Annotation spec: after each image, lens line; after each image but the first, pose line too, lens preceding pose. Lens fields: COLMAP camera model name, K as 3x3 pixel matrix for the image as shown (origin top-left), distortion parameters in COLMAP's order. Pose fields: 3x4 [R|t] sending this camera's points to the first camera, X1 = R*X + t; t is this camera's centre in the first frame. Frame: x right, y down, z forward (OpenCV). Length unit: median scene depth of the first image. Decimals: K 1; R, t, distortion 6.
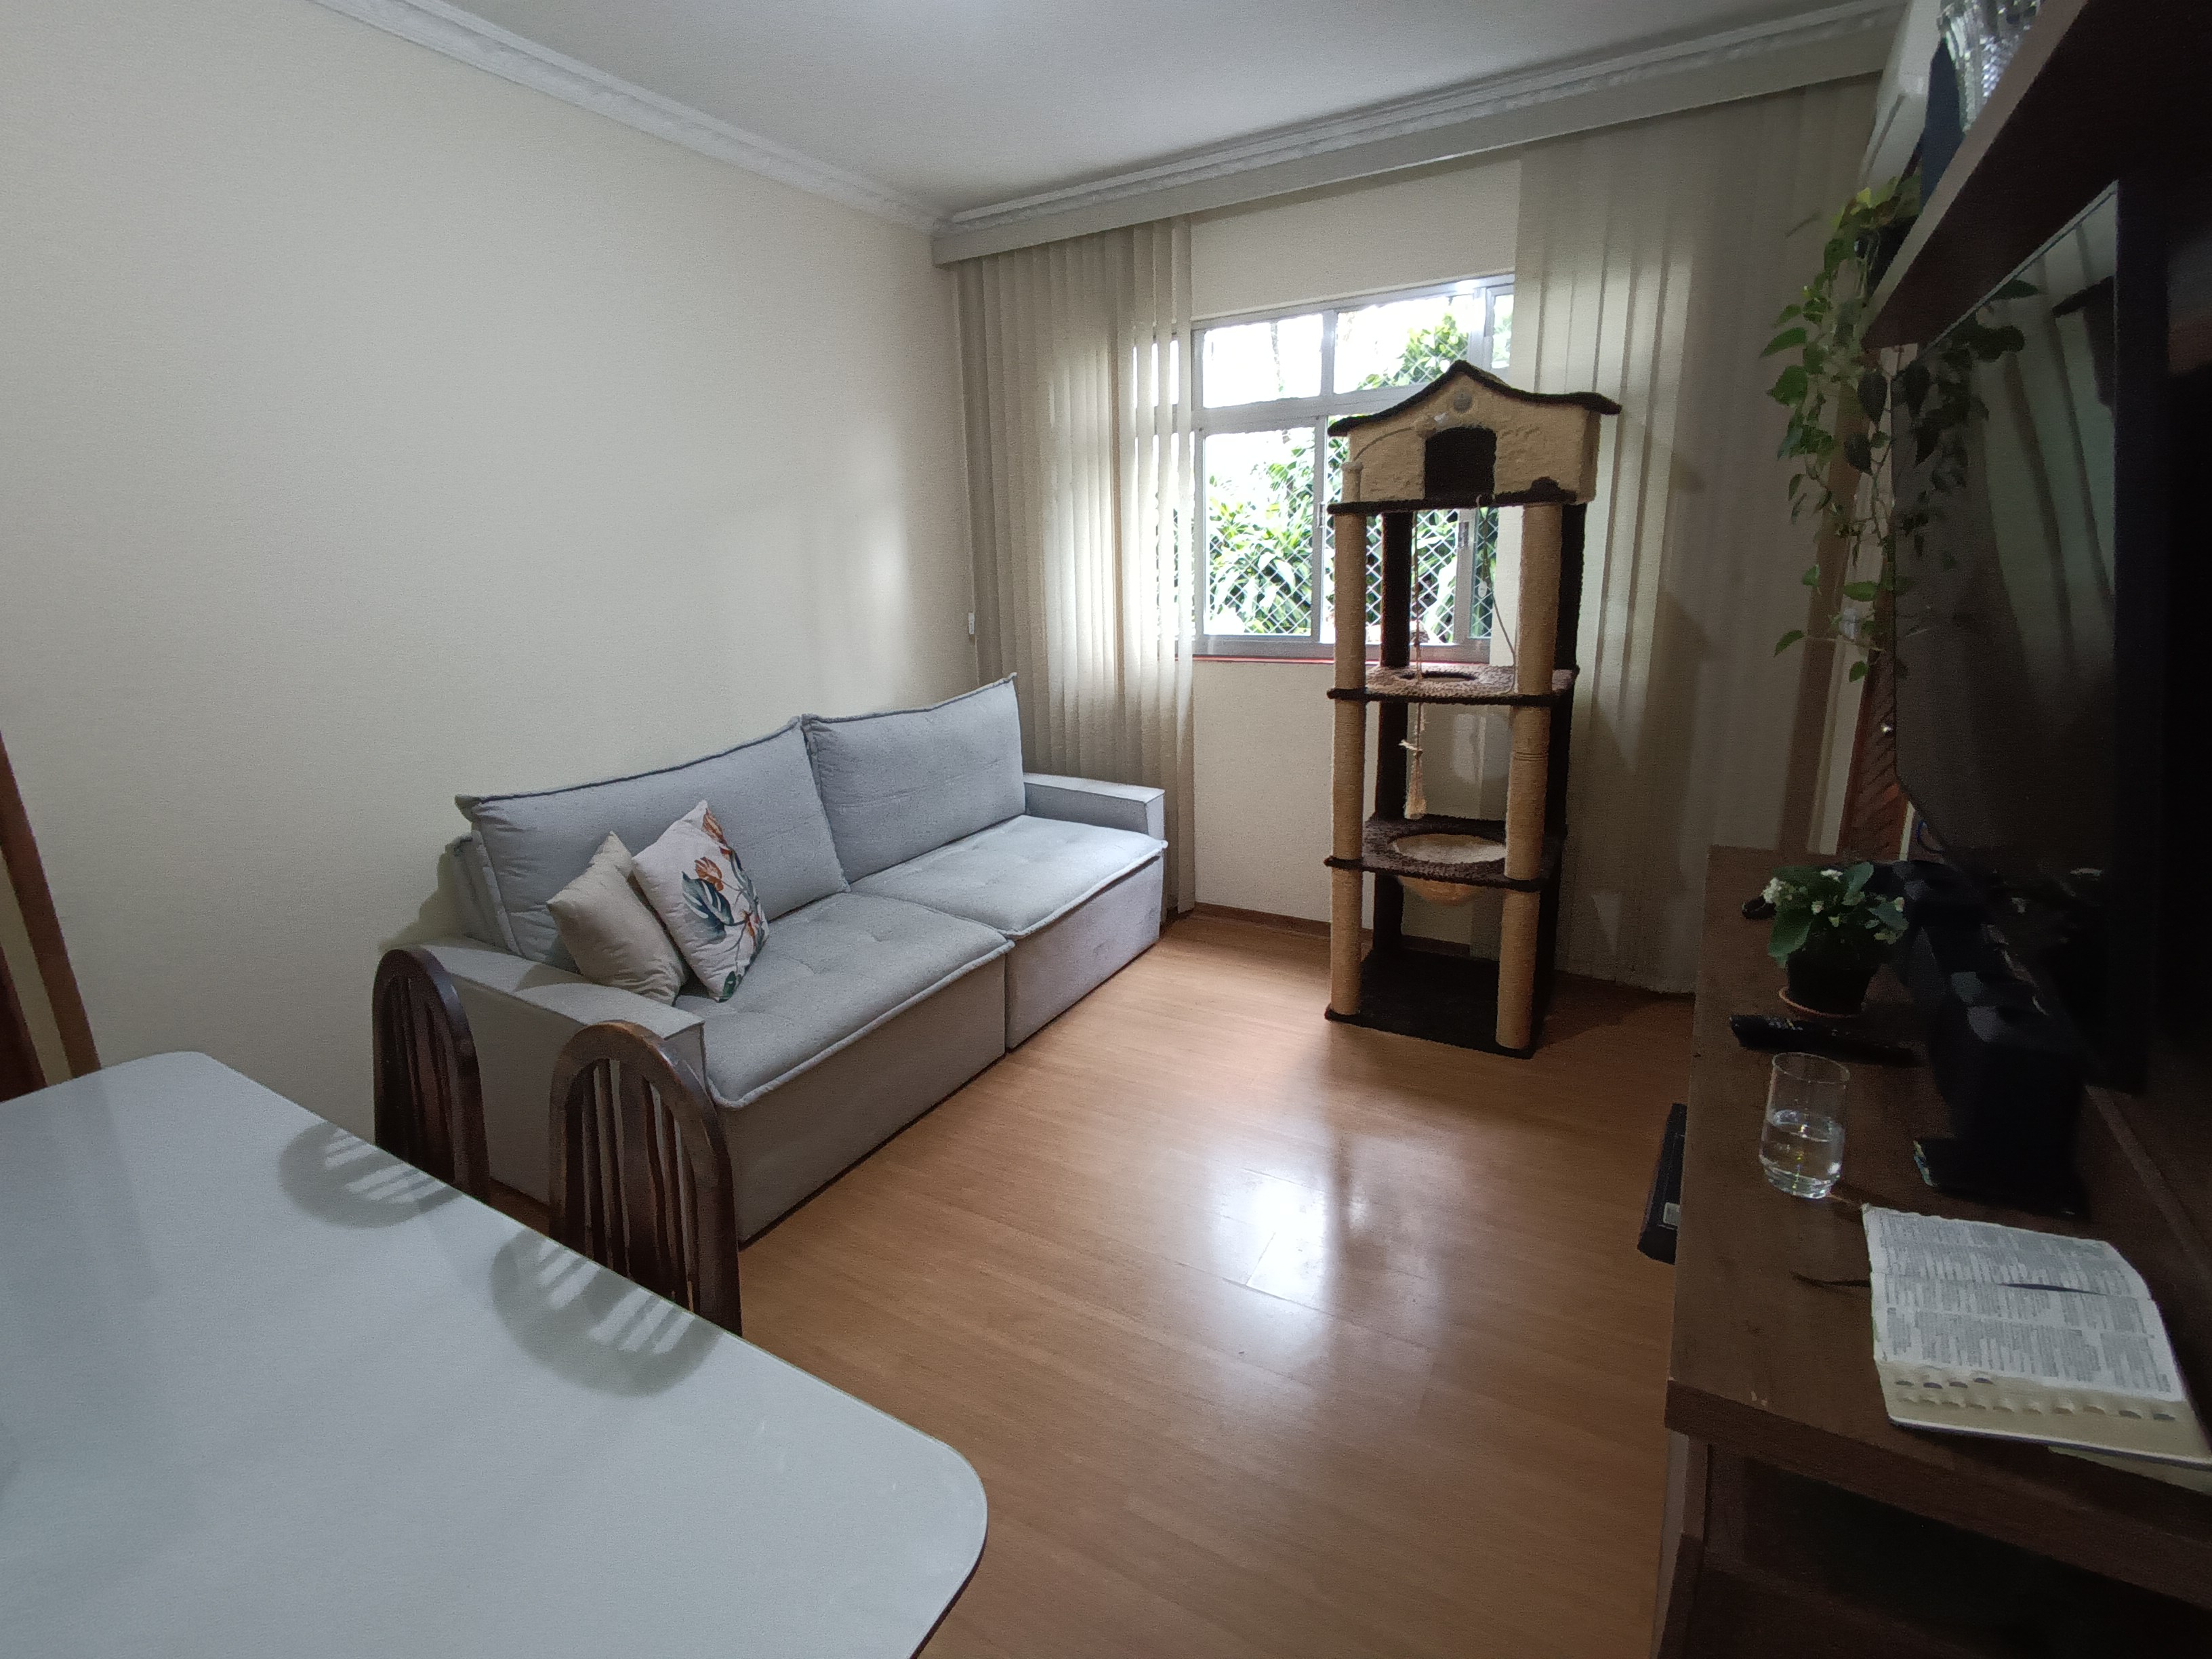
lens RADIAL K [[1003.8, 0, 1092.9], [0, 1003.8, 822.1], [0, 0, 1]] dist [-0.001833, -0.002847]
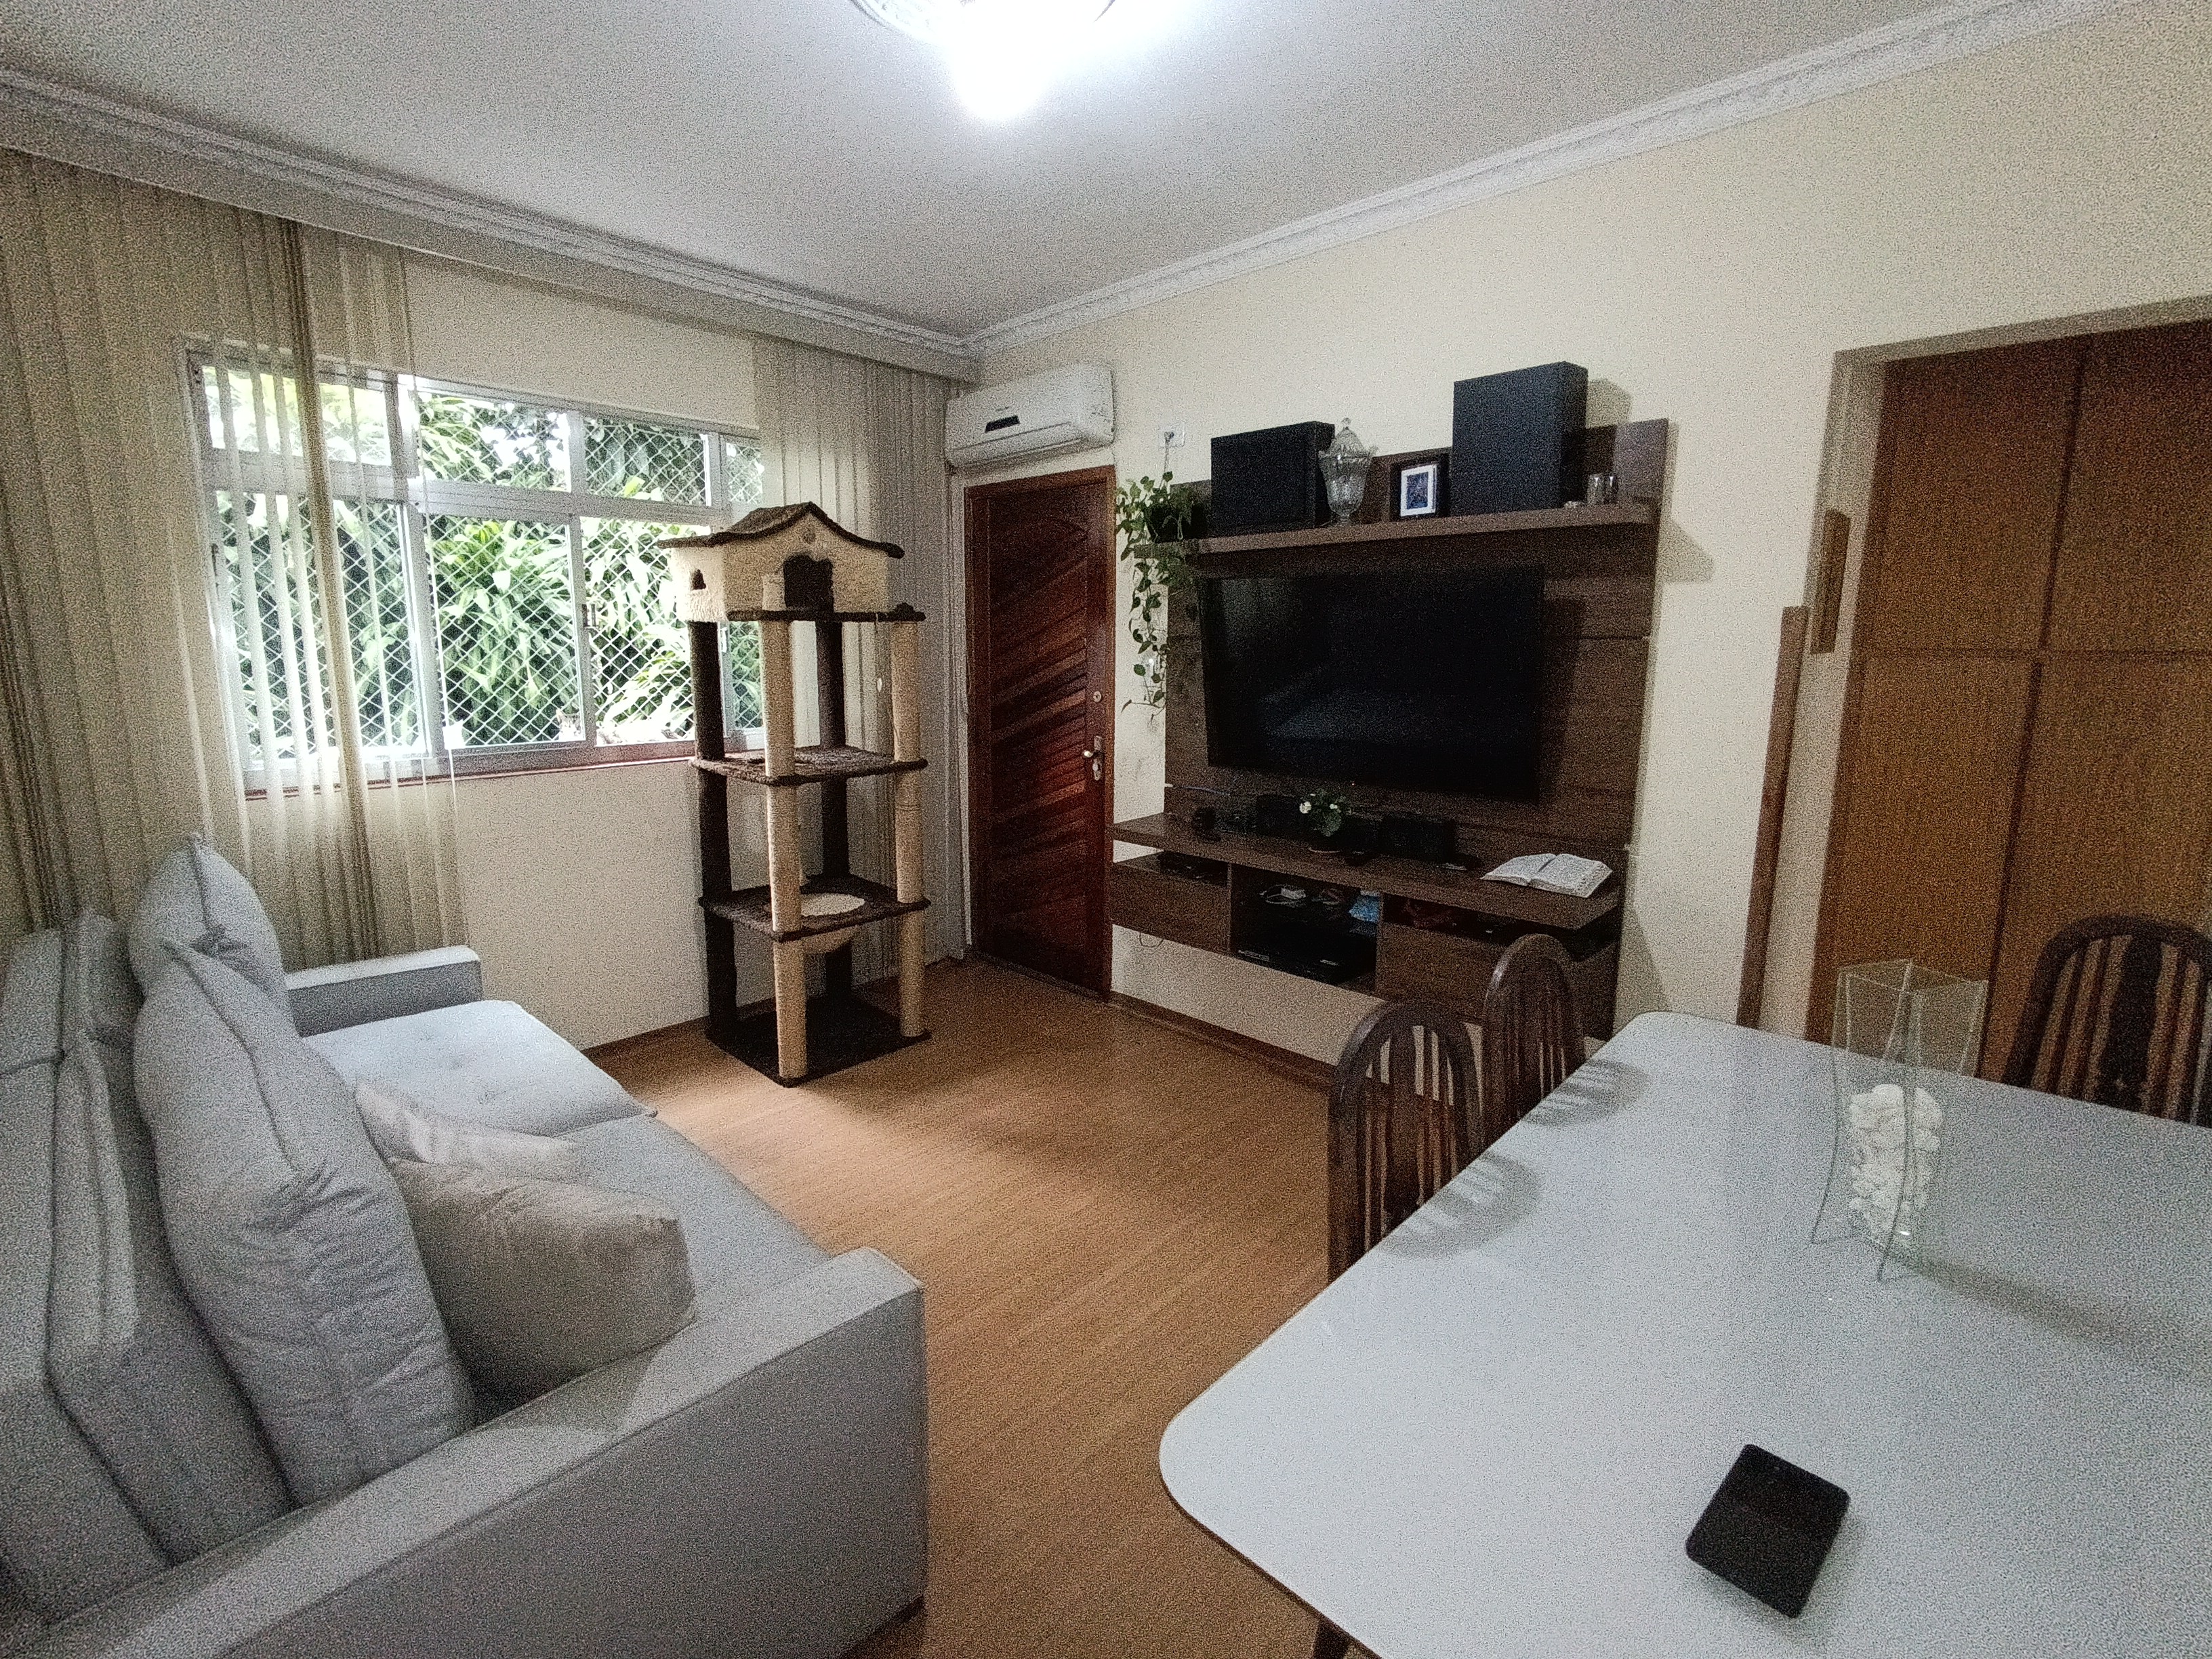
lens RADIAL K [[1003.8, 0, 1083.0], [0, 1003.8, 827.6], [0, 0, 1]] dist [-0.001833, -0.002847]
pose [[0.235593, -0.150119, 0.960188, -0.779683], [0.244011, 0.965486, 0.091076, -0.103833], [-0.940720, 0.212840, 0.264093, 0.437330]]
